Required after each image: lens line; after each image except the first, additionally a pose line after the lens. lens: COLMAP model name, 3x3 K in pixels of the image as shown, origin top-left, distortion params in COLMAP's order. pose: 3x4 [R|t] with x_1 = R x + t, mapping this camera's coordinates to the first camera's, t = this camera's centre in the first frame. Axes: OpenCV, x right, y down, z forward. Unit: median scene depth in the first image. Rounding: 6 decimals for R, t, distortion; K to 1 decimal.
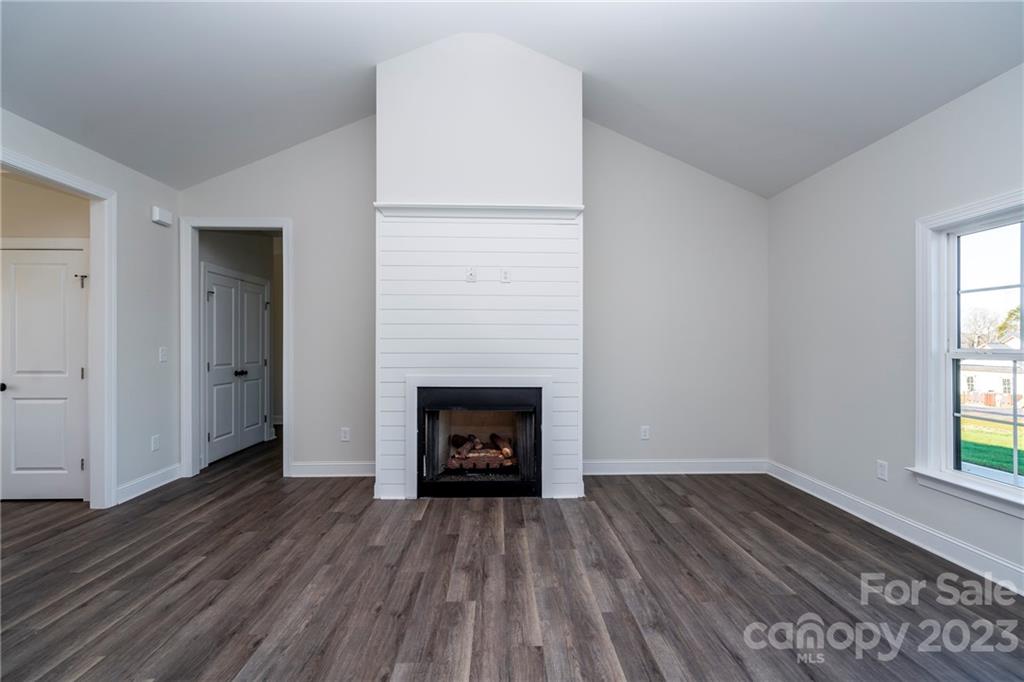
lens RADIAL K [[460.8, 0, 513.4], [0, 460.8, 341.2], [0, 0, 1]] dist [-0.007818, 0.003871]
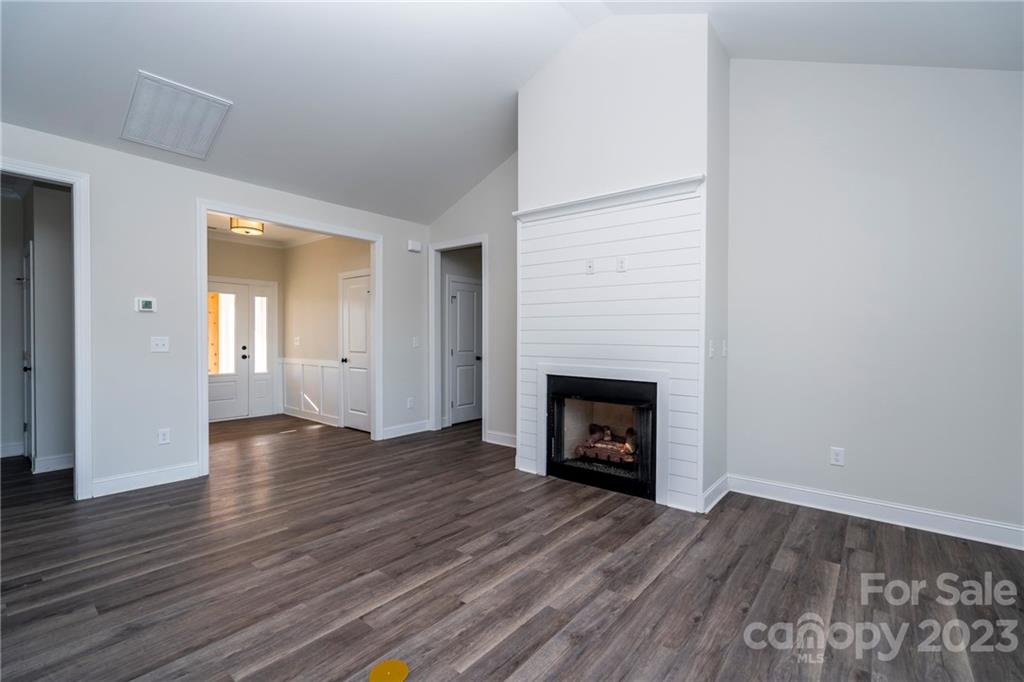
lens RADIAL K [[460.8, 0, 509.0], [0, 460.8, 341.3], [0, 0, 1]] dist [-0.007818, 0.003871]
pose [[0.748894, 0.010037, -0.662614, 0.474875], [-0.000306, 0.999890, 0.014800, 0.004898], [0.662690, -0.010880, 0.748815, 0.129271]]
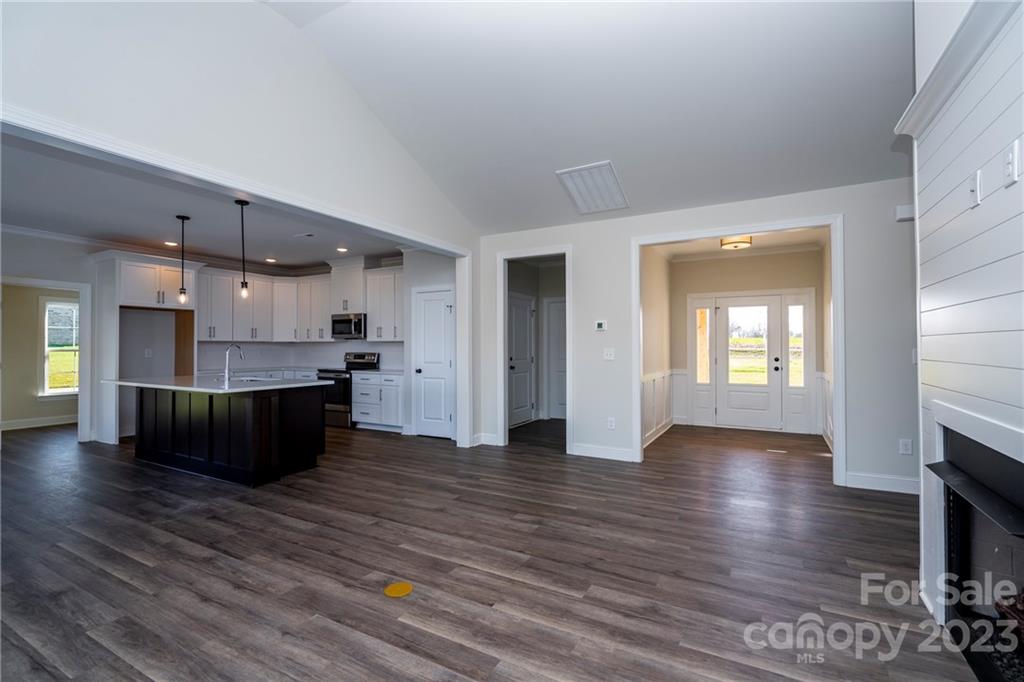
lens RADIAL K [[460.8, 0, 507.2], [0, 460.8, 343.4], [0, 0, 1]] dist [-0.007818, 0.003871]
pose [[-0.523937, -0.005665, -0.851738, 0.559271], [0.007871, 0.999903, -0.011492, 0.007284], [0.851720, -0.012725, -0.523842, 0.894038]]
